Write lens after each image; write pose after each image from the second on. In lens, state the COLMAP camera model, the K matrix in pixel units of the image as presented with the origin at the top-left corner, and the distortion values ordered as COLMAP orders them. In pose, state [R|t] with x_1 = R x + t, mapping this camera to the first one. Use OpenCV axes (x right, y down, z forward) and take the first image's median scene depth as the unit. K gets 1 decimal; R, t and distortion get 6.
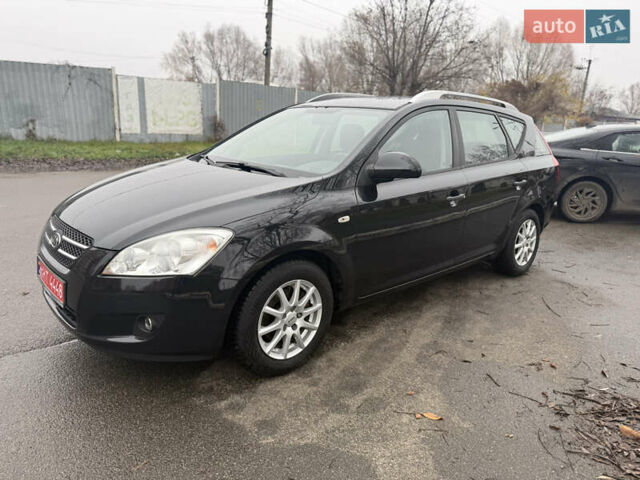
lens RADIAL K [[449.9, 0, 325.9], [0, 449.9, 250.7], [0, 0, 1]] dist [0.021815, -0.031017]
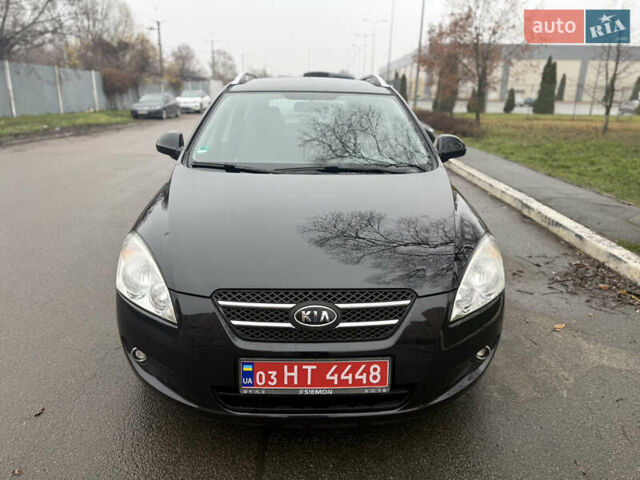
lens RADIAL K [[449.9, 0, 322.4], [0, 449.9, 241.5], [0, 0, 1]] dist [0.021815, -0.031017]
pose [[0.653596, -0.267250, 0.708089, -0.356678], [0.221170, 0.962186, 0.159003, -0.081362], [-0.723807, 0.052684, 0.687989, 0.175853]]
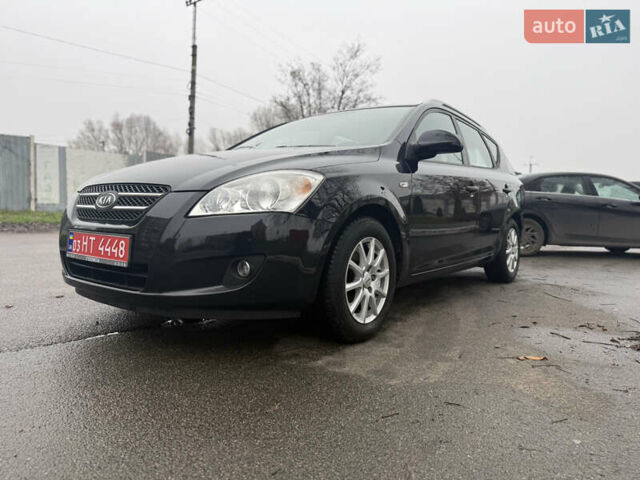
lens RADIAL K [[449.9, 0, 324.7], [0, 449.9, 254.5], [0, 0, 1]] dist [0.021815, -0.031017]
pose [[0.981419, -0.032858, 0.189042, -0.119440], [0.065360, 0.983555, -0.168366, 0.087632], [-0.180401, 0.177593, 0.967428, 0.030820]]
